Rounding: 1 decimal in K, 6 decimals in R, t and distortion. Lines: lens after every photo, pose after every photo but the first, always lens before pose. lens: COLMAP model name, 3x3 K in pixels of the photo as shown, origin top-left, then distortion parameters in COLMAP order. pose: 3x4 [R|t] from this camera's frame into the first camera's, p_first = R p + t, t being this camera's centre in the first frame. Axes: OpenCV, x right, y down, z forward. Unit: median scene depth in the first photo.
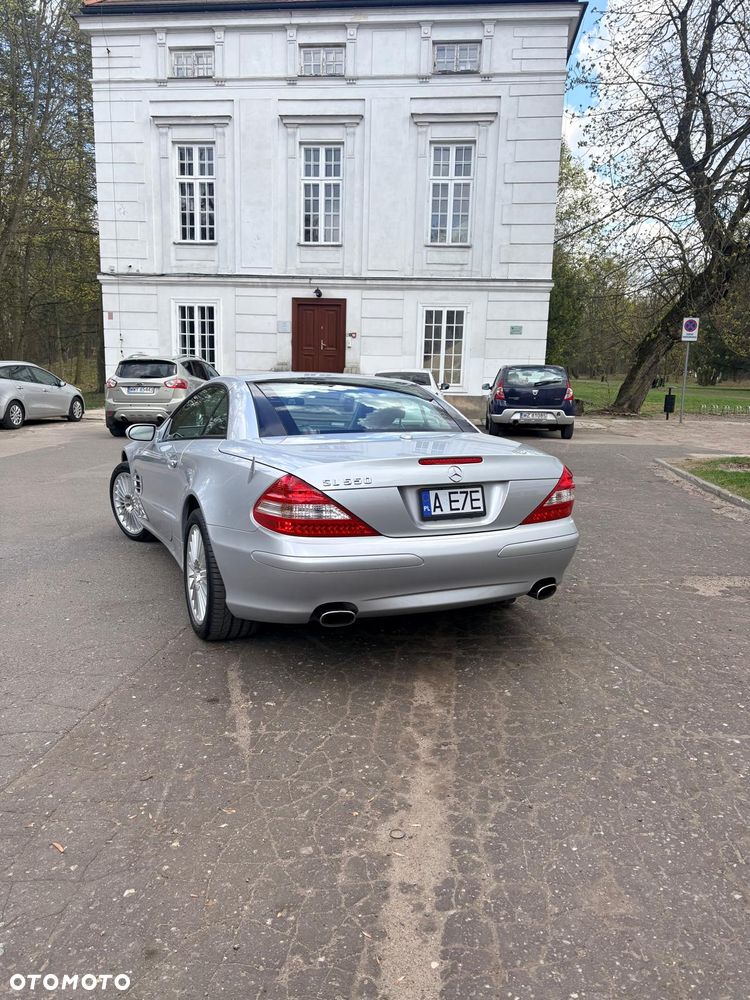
lens RADIAL K [[762.5, 0, 376.3], [0, 762.5, 497.4], [0, 0, 1]] dist [0.029834, -0.007873]
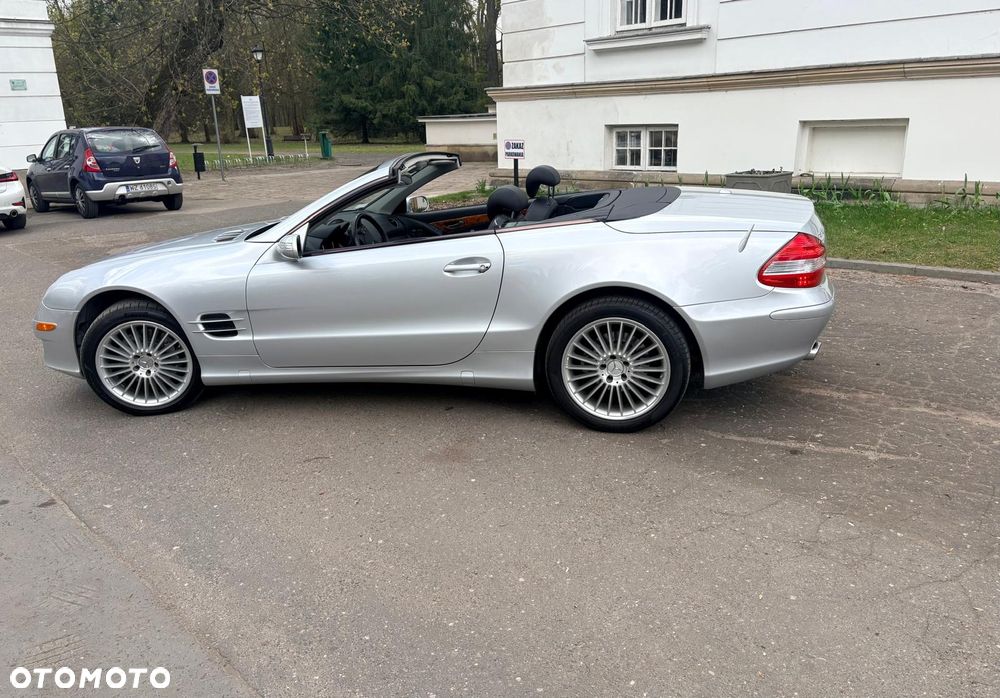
lens RADIAL K [[797.5, 0, 483.3], [0, 797.5, 345.8], [0, 0, 1]] dist [0.027587, -0.004128]
pose [[0.626681, -0.261443, 0.734111, -0.257738], [0.182279, 0.965087, 0.188098, -0.034715], [-0.757658, 0.015935, 0.652457, 0.119768]]
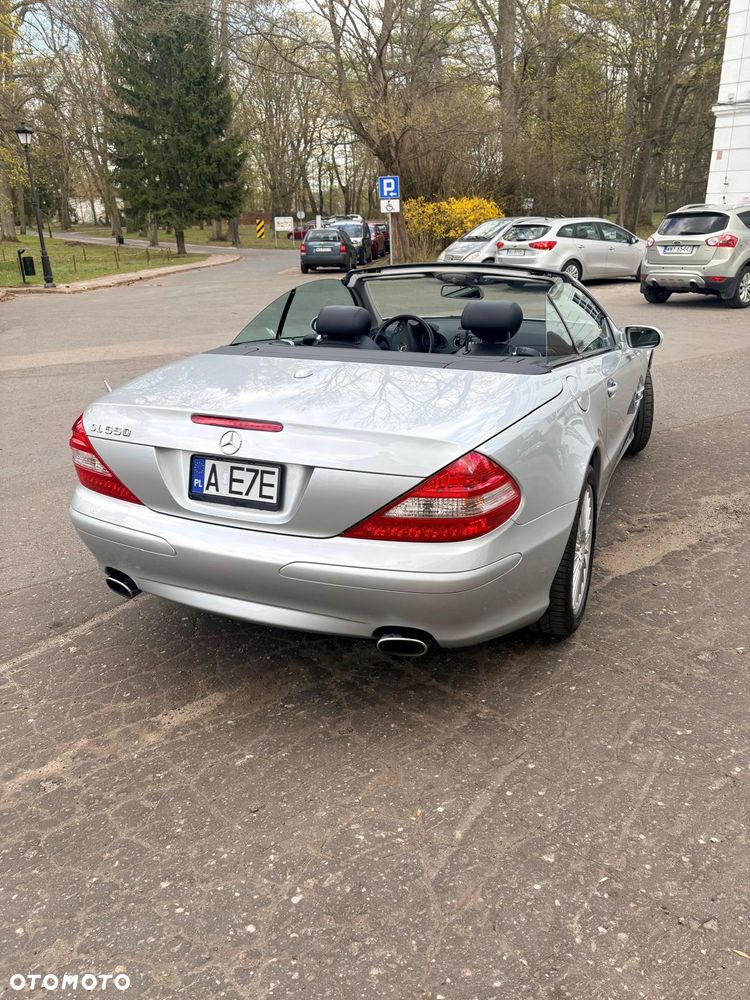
lens RADIAL K [[760.3, 0, 375.0], [0, 760.3, 500.0], [0, 0, 1]] dist [0.048244, -0.047182]
pose [[0.665025, 0.236386, -0.708424, 0.145246], [-0.097276, 0.967921, 0.231658, -0.032239], [0.740459, -0.085145, 0.666686, 0.132687]]
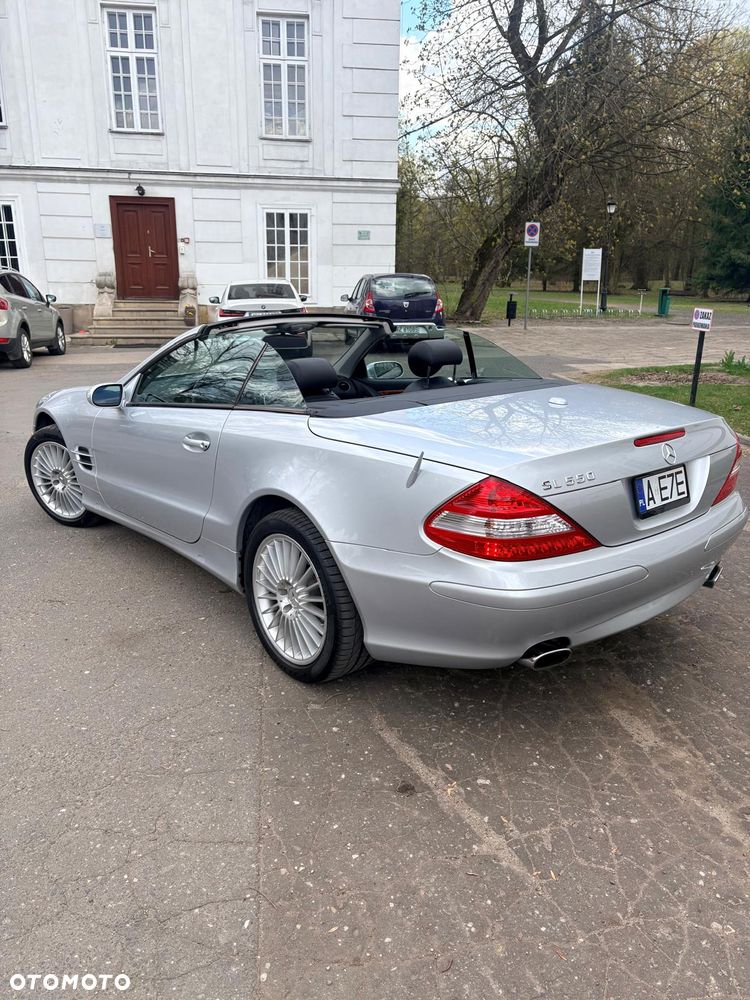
lens RADIAL K [[760.3, 0, 375.0], [0, 760.3, 500.0], [0, 0, 1]] dist [0.048244, -0.047182]
pose [[0.966012, -0.087246, 0.243329, -0.080155], [0.056600, 0.989869, 0.130218, -0.021826], [-0.252225, -0.112020, 0.961163, 0.066707]]
